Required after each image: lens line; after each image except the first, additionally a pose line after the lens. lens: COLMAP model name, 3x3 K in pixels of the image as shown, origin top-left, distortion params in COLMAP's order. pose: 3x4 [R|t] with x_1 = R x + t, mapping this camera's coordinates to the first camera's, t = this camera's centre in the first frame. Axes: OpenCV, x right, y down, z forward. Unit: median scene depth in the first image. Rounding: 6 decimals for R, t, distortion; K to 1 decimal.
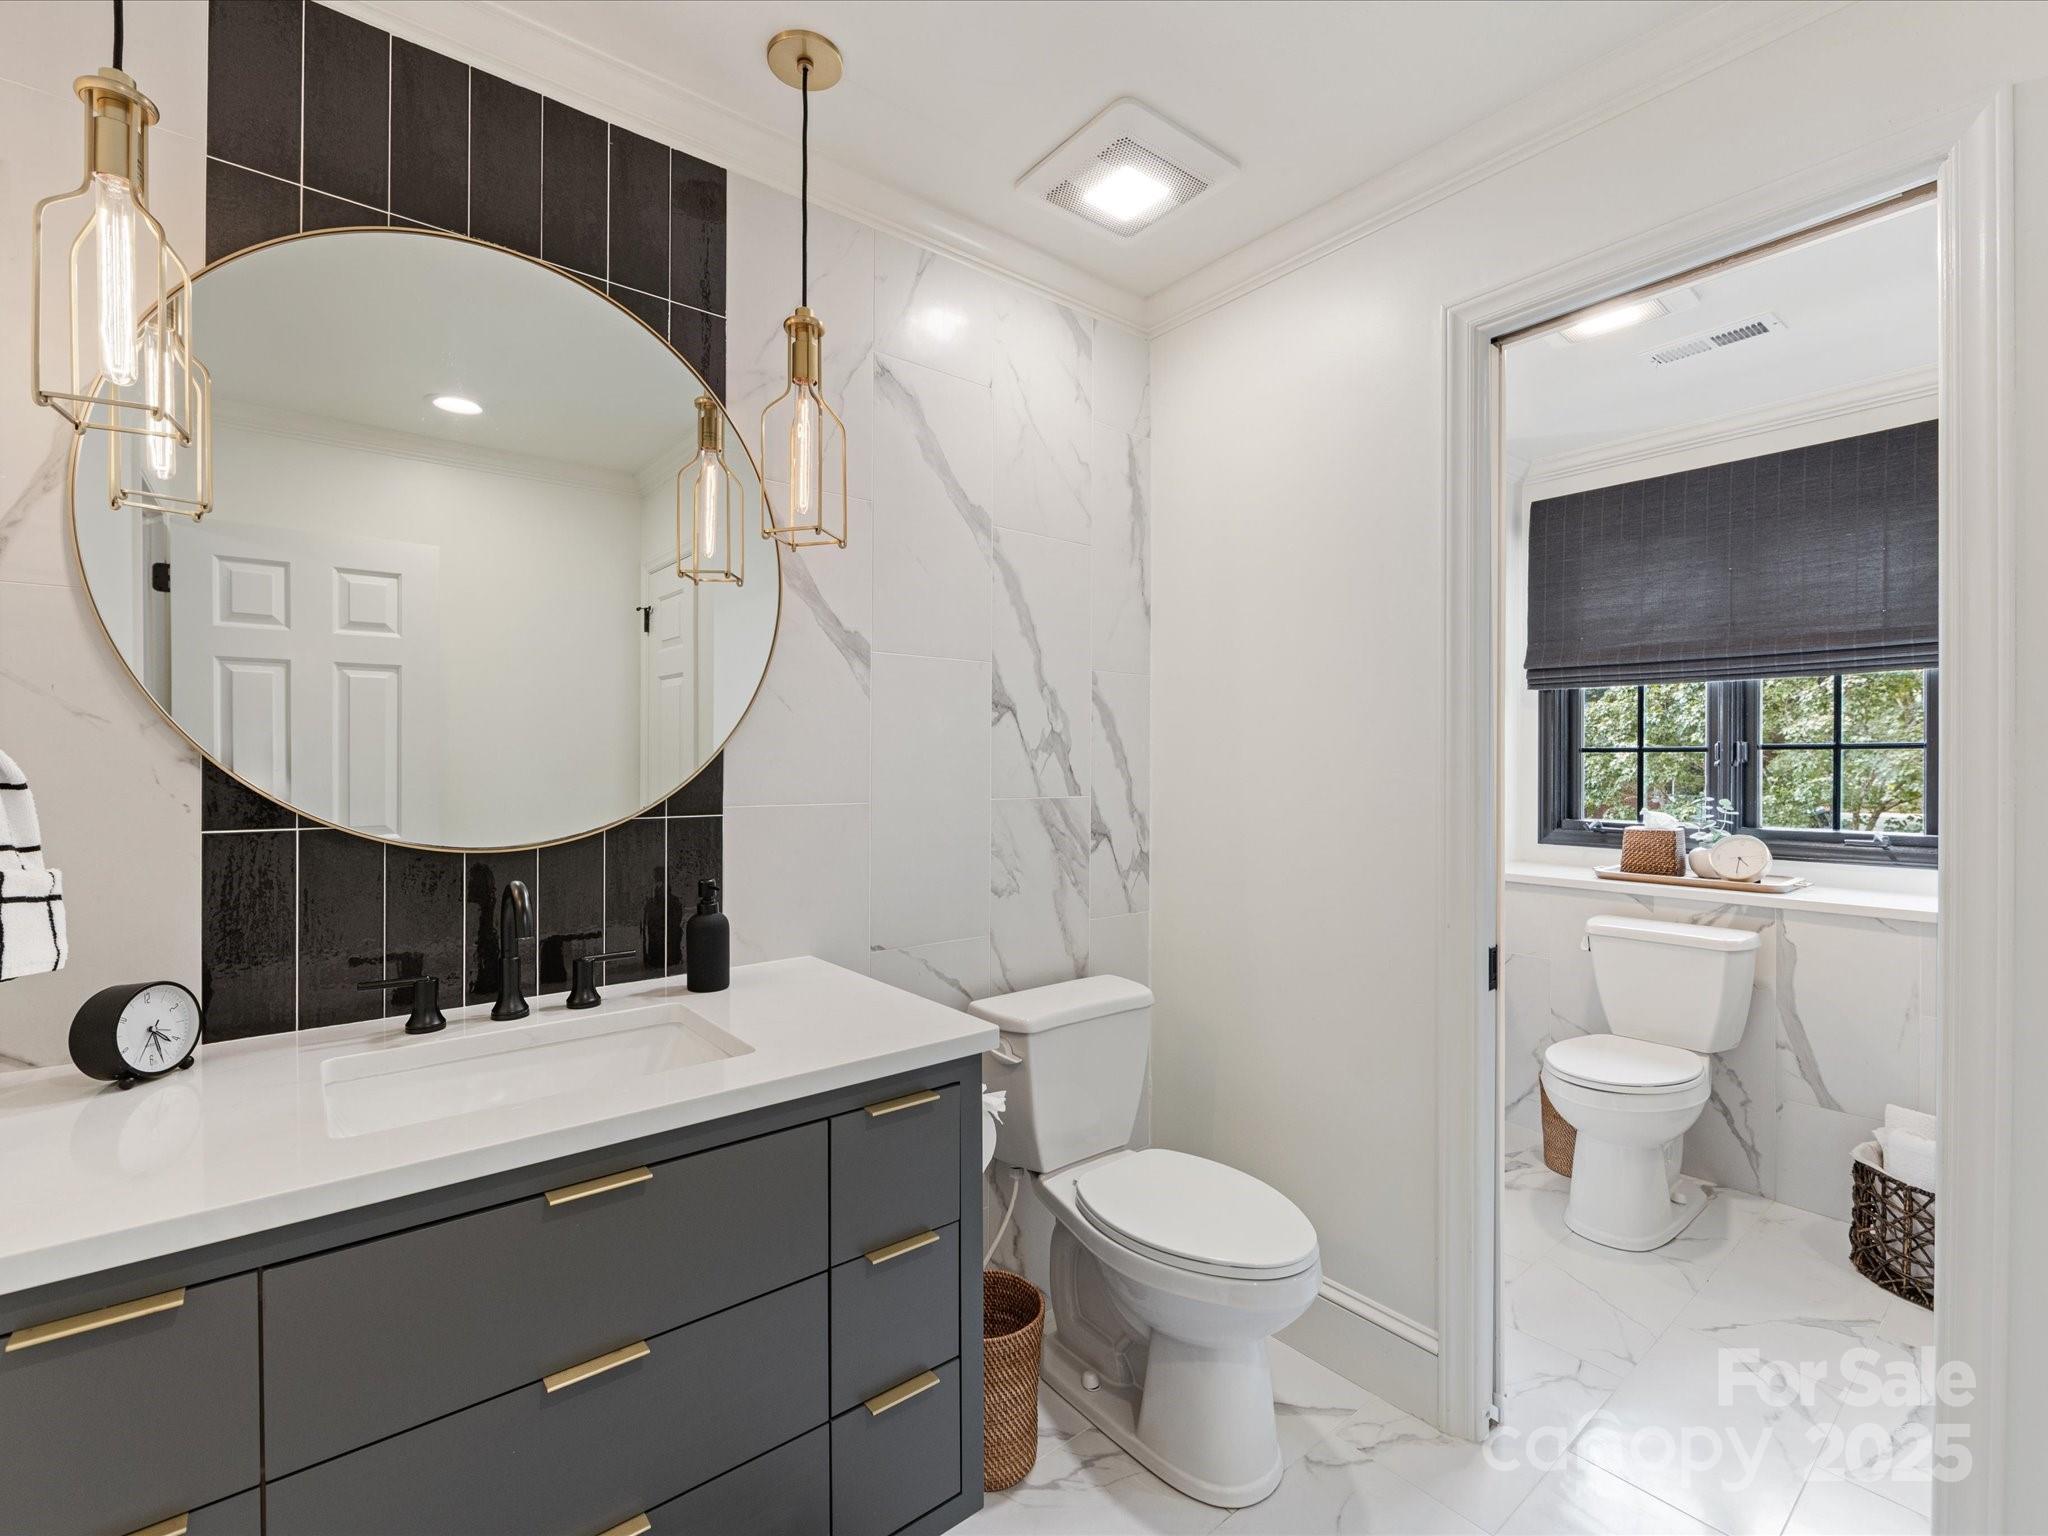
lens RADIAL K [[915.1, 0, 1018.2], [0, 915.1, 765.7], [0, 0, 1]] dist [-0.001087, -0.000157]
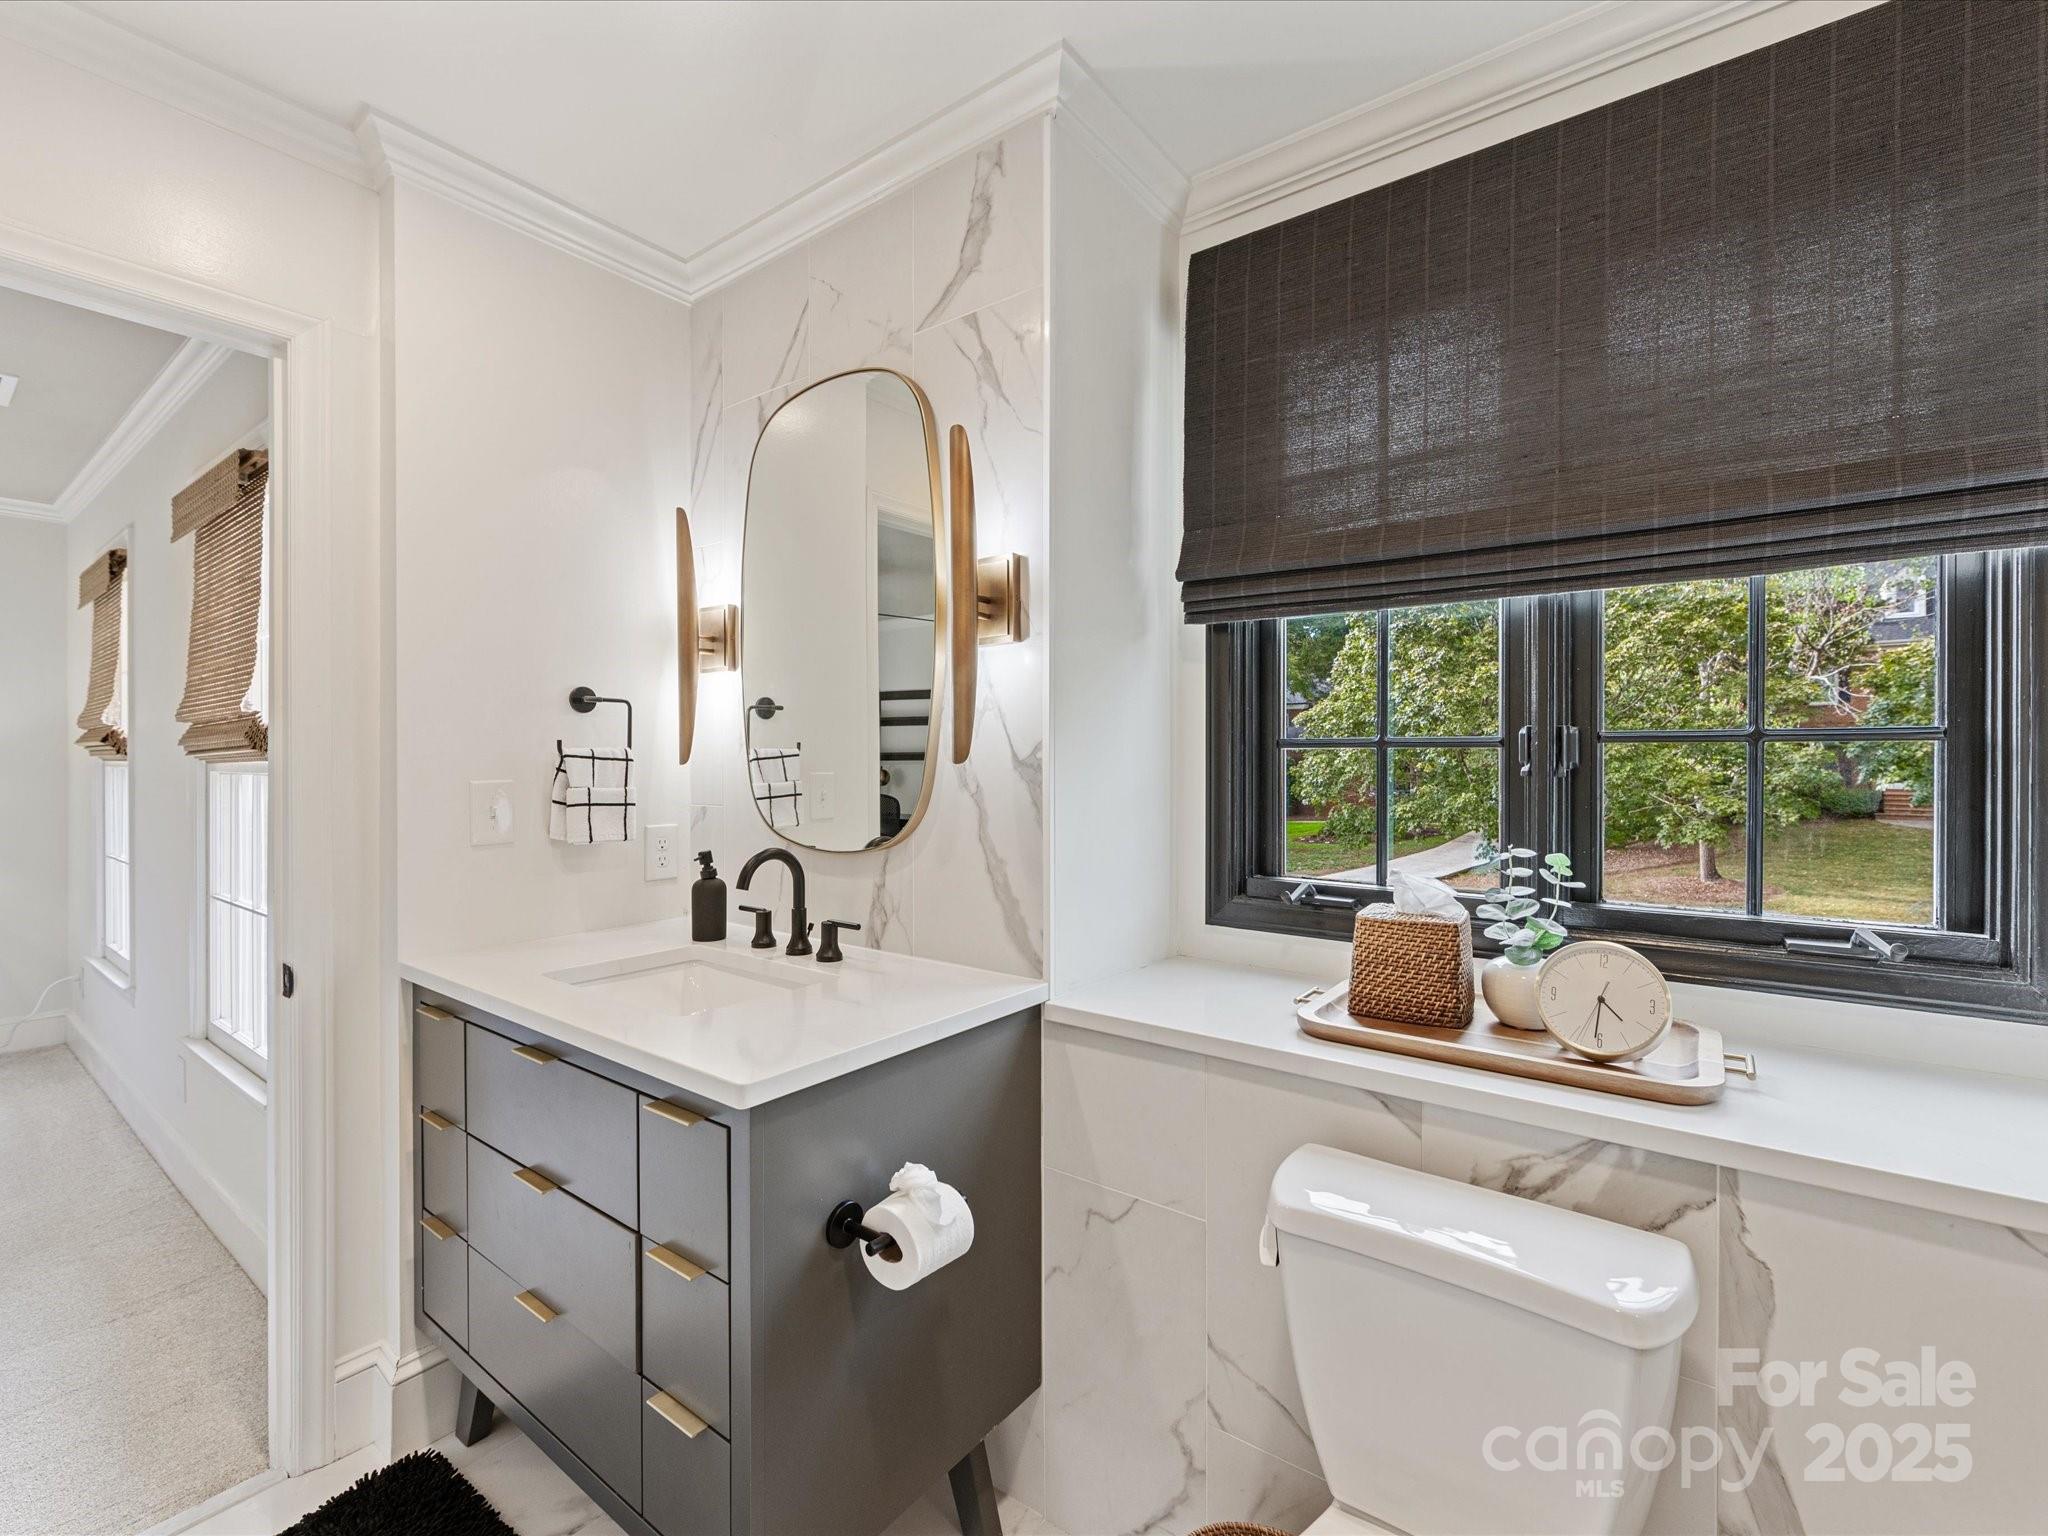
lens RADIAL K [[915.1, 0, 1026.4], [0, 915.1, 764.0], [0, 0, 1]] dist [-0.001087, -0.000157]
pose [[0.969158, -0.001826, 0.246431, 0.392220], [0.001347, 0.999997, 0.002113, -0.007358], [-0.246435, -0.001716, 0.969158, 0.599985]]
